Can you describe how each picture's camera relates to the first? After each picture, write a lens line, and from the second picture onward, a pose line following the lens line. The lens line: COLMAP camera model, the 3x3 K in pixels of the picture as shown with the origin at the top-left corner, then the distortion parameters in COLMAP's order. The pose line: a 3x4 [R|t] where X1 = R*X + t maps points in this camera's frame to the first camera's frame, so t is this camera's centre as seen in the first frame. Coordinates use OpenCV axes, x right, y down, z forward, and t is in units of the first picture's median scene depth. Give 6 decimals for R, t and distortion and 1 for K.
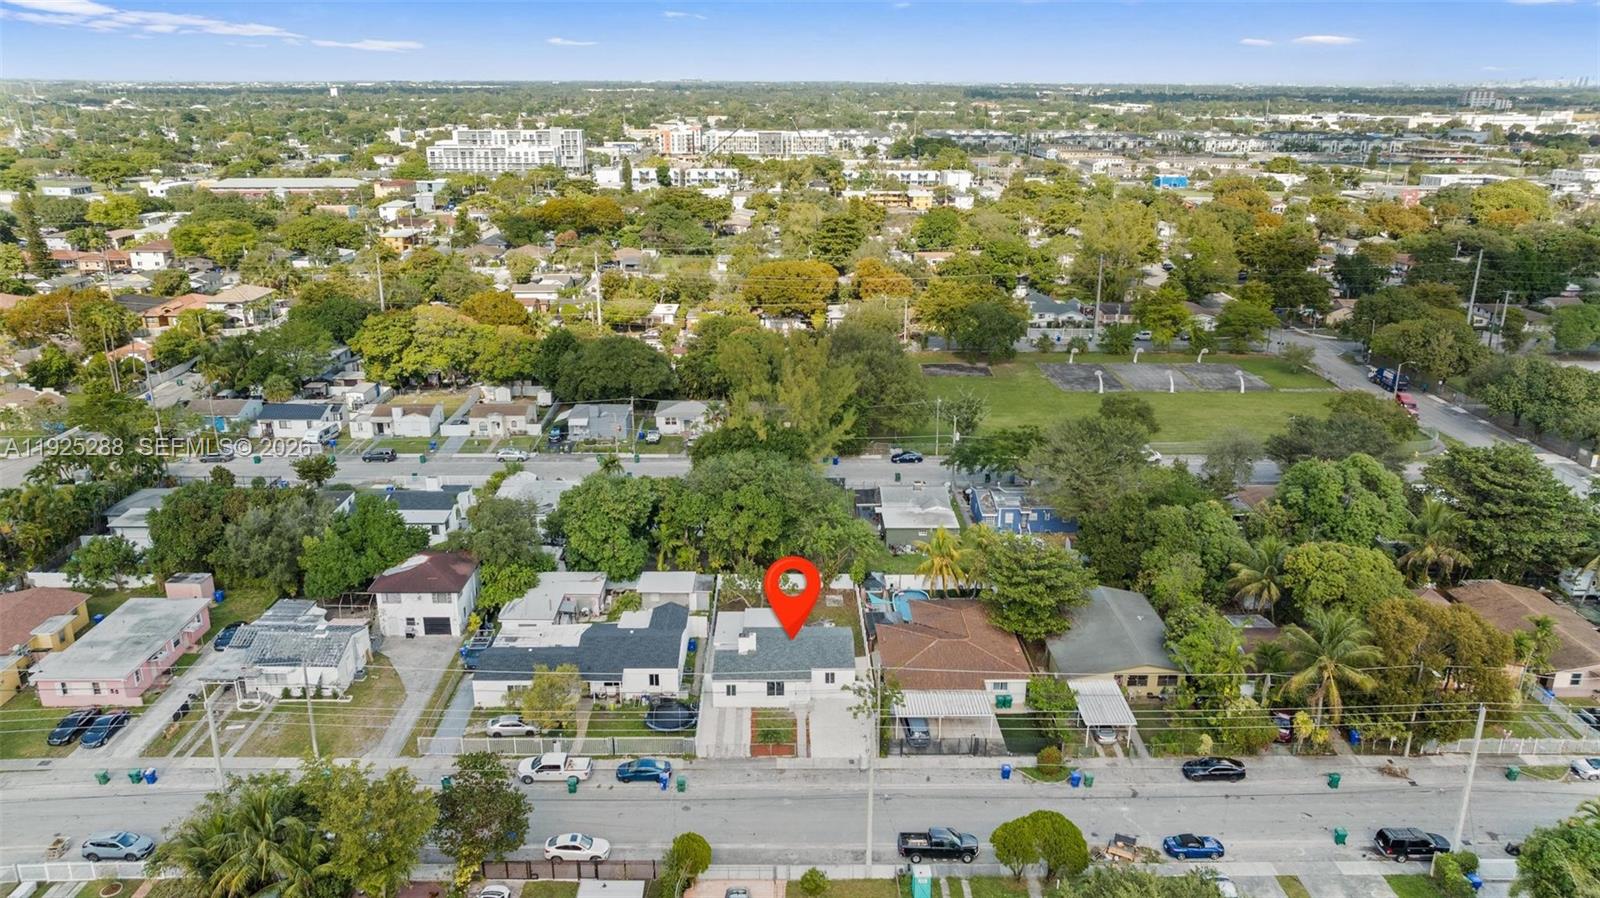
lens RADIAL K [[1087.2, 0, 800.0], [0, 1087.2, 449.0], [0, 0, 1]] dist [-0.019497, -0.001606]
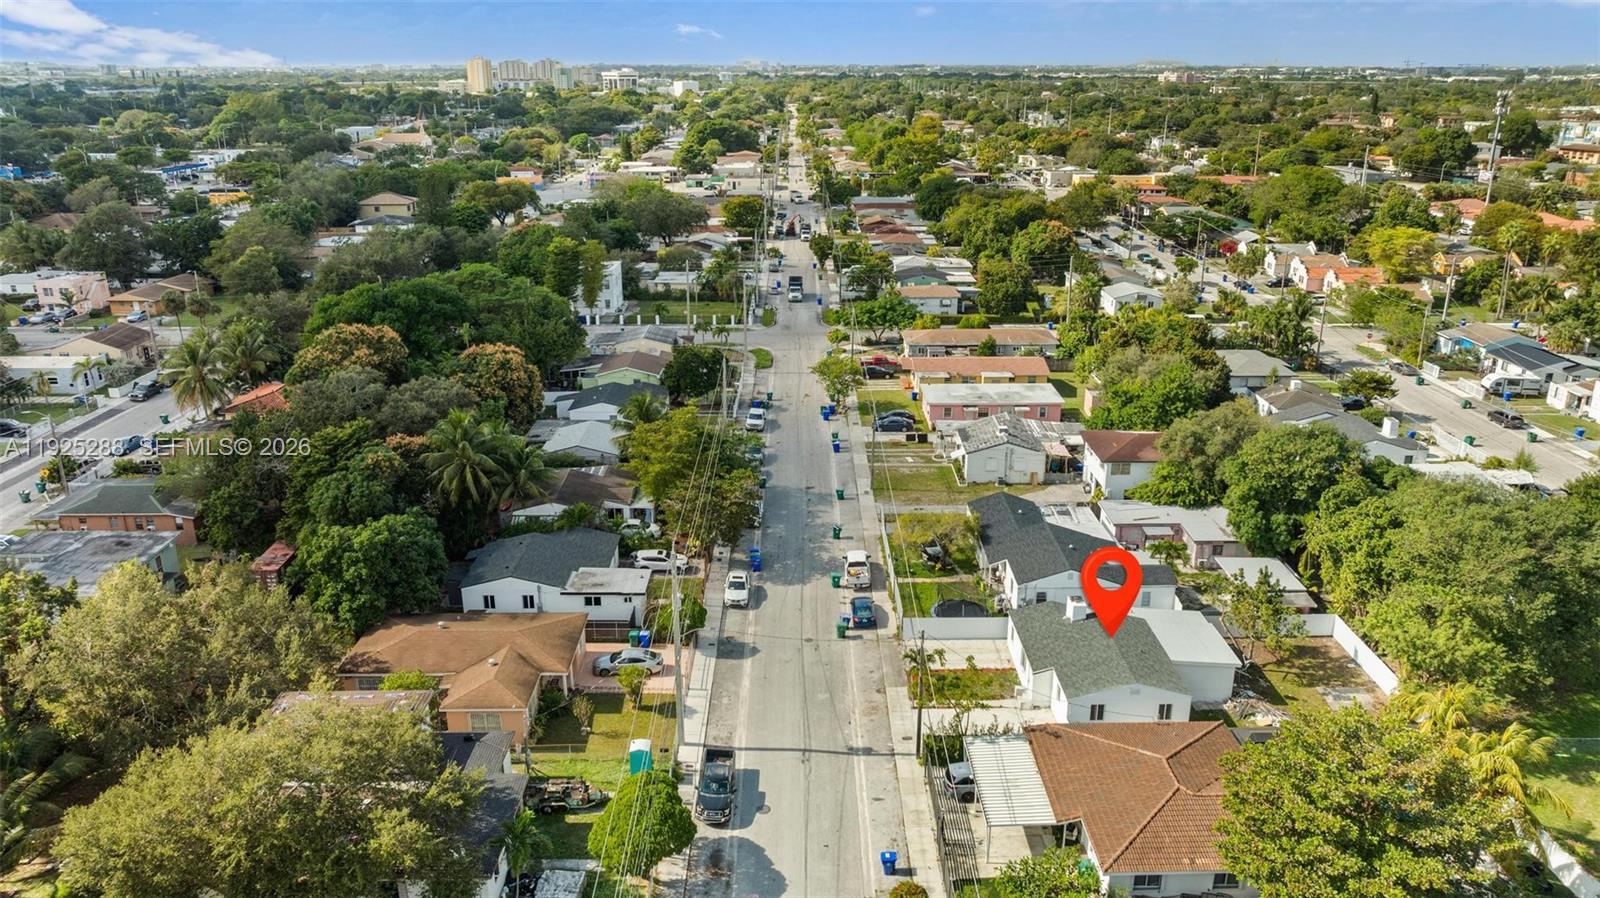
lens RADIAL K [[1087.2, 0, 800.0], [0, 1087.2, 449.0], [0, 0, 1]] dist [-0.019497, -0.001606]
pose [[-0.018975, 0.316392, -0.948439, 0.657544], [-0.299916, 0.903123, 0.307276, -0.101292], [0.953777, 0.290282, 0.077755, 0.750918]]
